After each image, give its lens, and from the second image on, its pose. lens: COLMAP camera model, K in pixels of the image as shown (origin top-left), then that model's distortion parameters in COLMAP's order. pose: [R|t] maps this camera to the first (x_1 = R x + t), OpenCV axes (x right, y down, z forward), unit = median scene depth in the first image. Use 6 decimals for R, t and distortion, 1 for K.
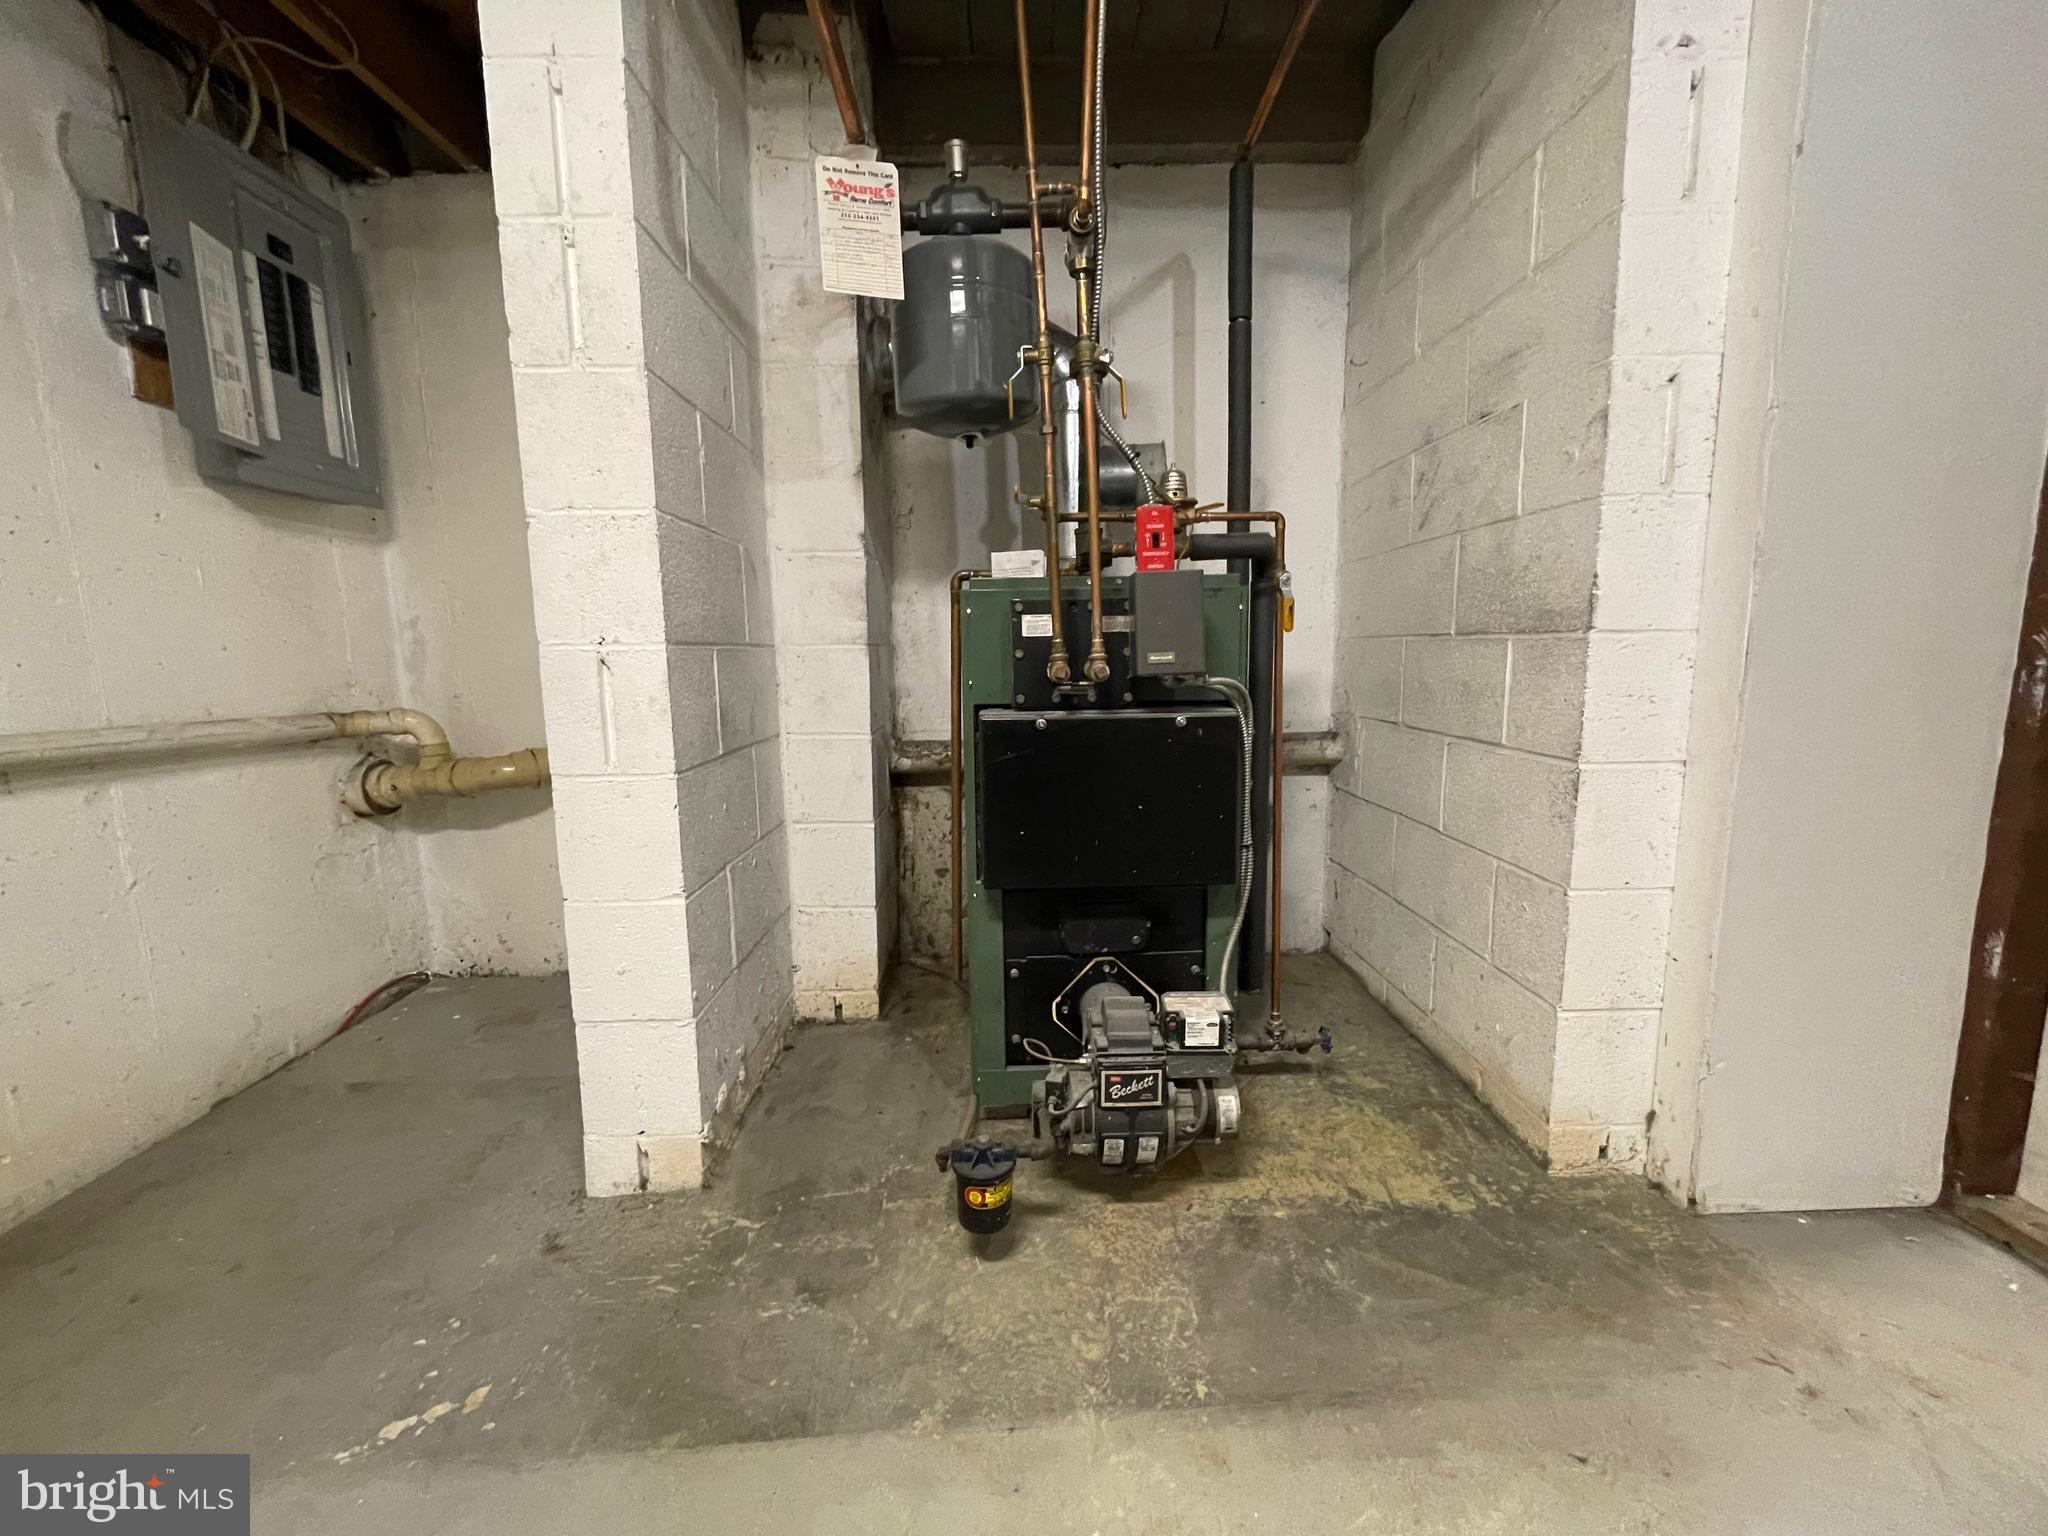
lens RADIAL K [[828.8, 0, 1024.4], [0, 828.8, 762.3], [0, 0, 1]] dist [-0.001712, -0.000153]
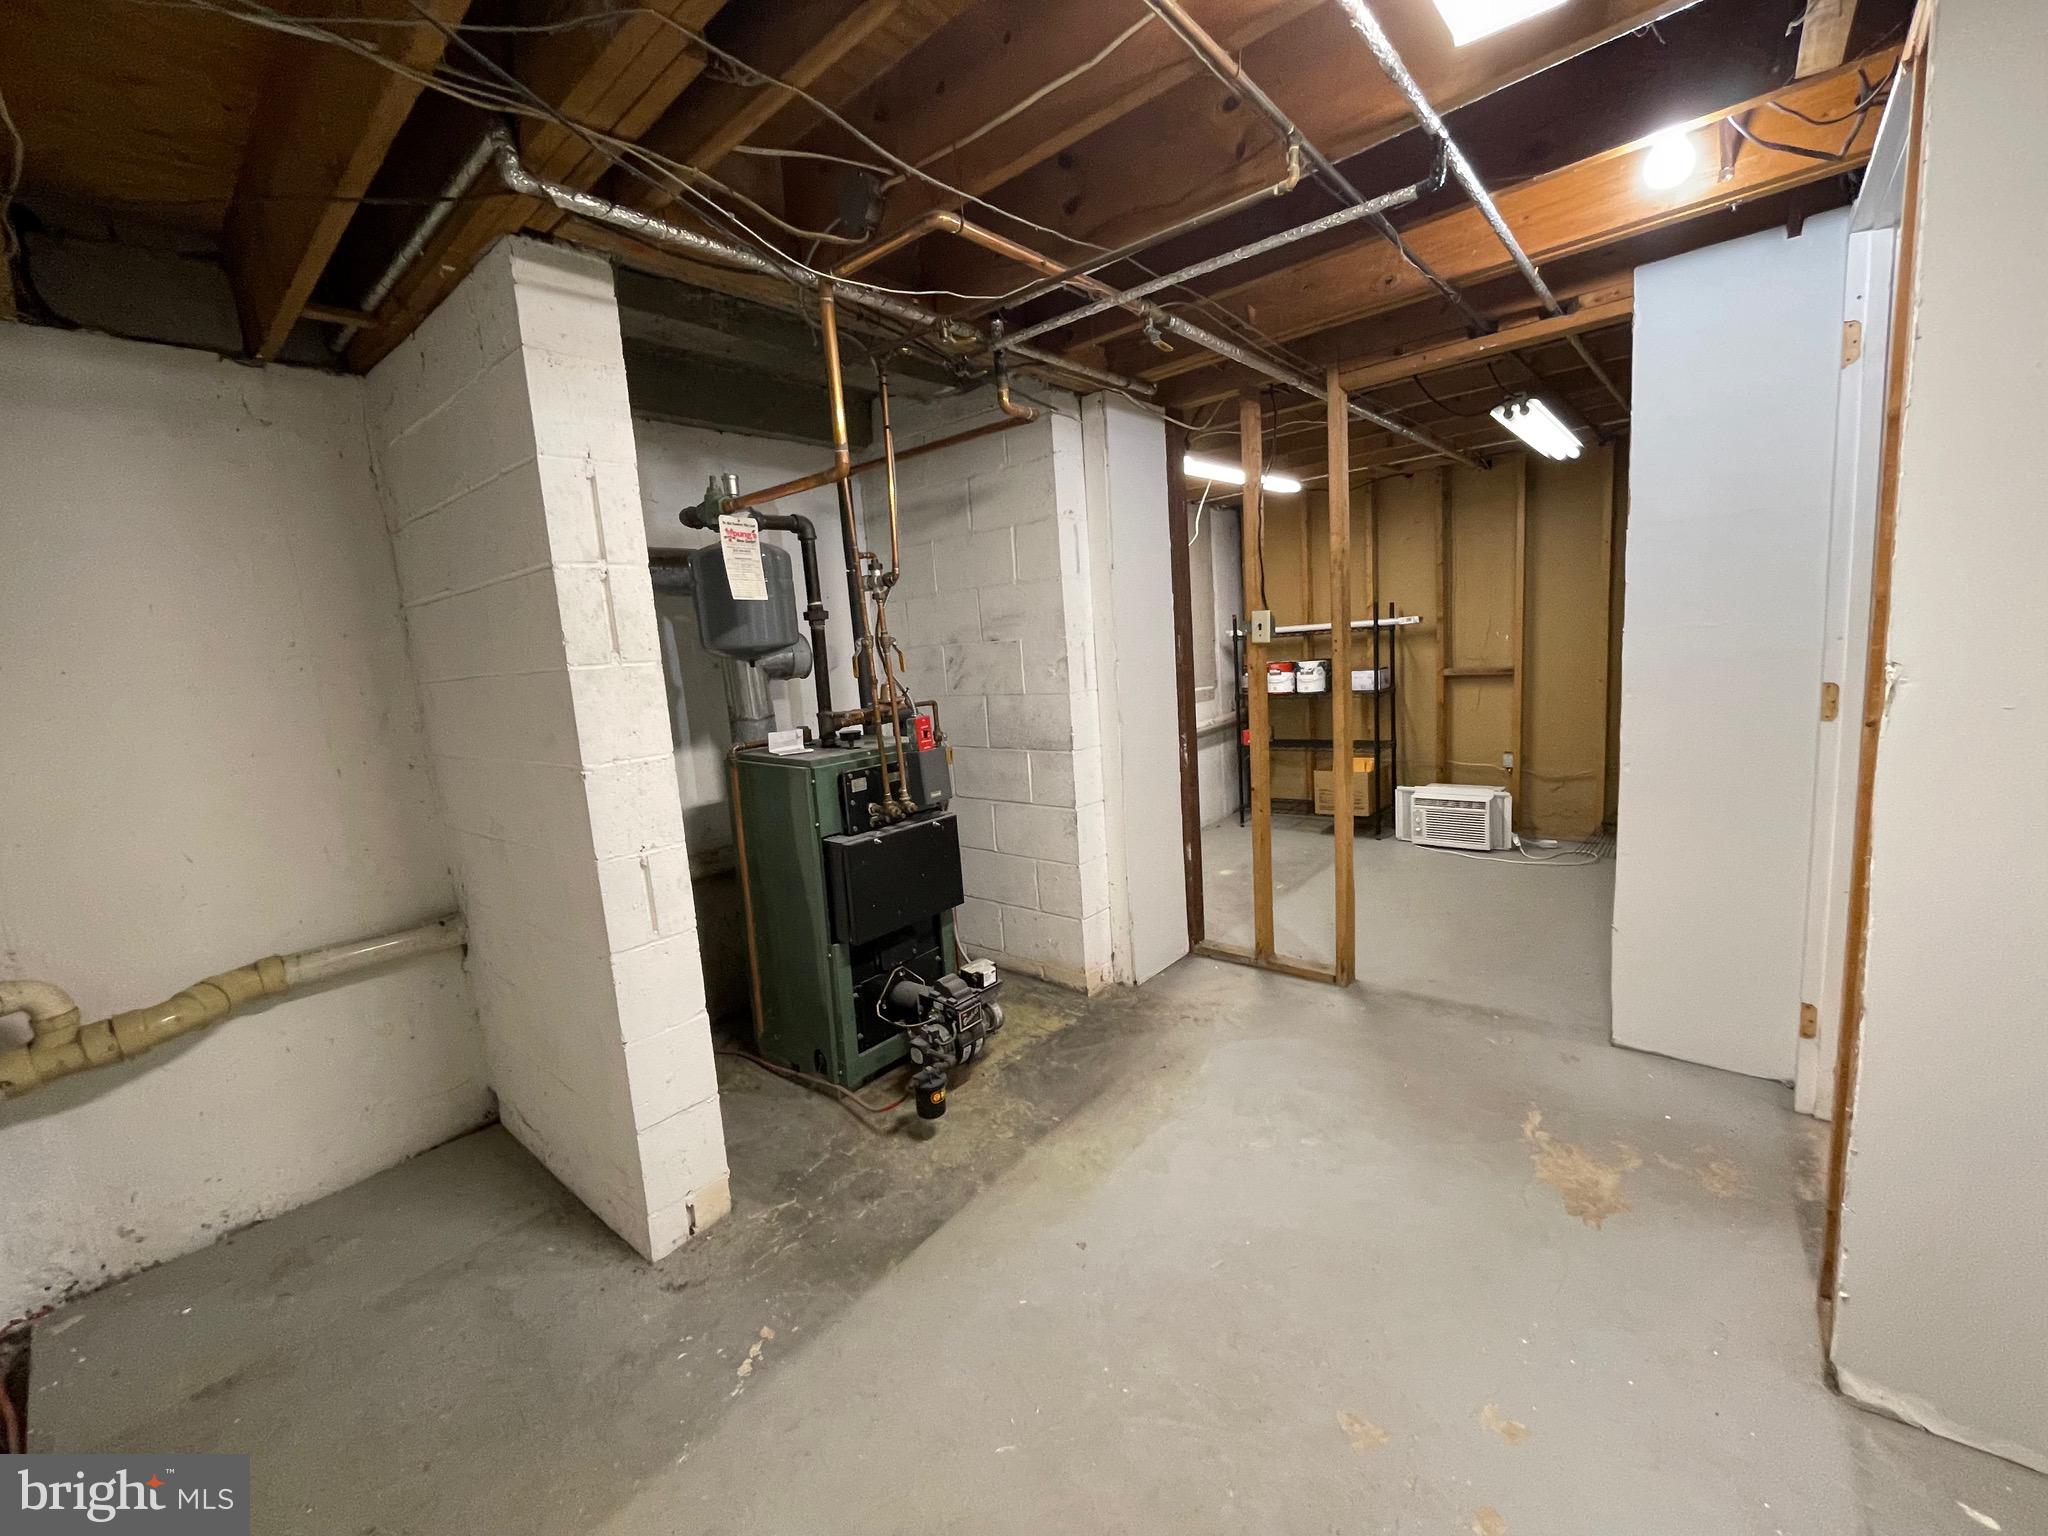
lens RADIAL K [[828.8, 0, 1024.5], [0, 828.8, 765.0], [0, 0, 1]] dist [-0.001712, -0.000153]
pose [[0.661024, -0.139898, 0.737208, -1.000091], [0.162436, 0.985849, 0.041432, -0.218274], [-0.732572, 0.092362, 0.674394, -0.399477]]
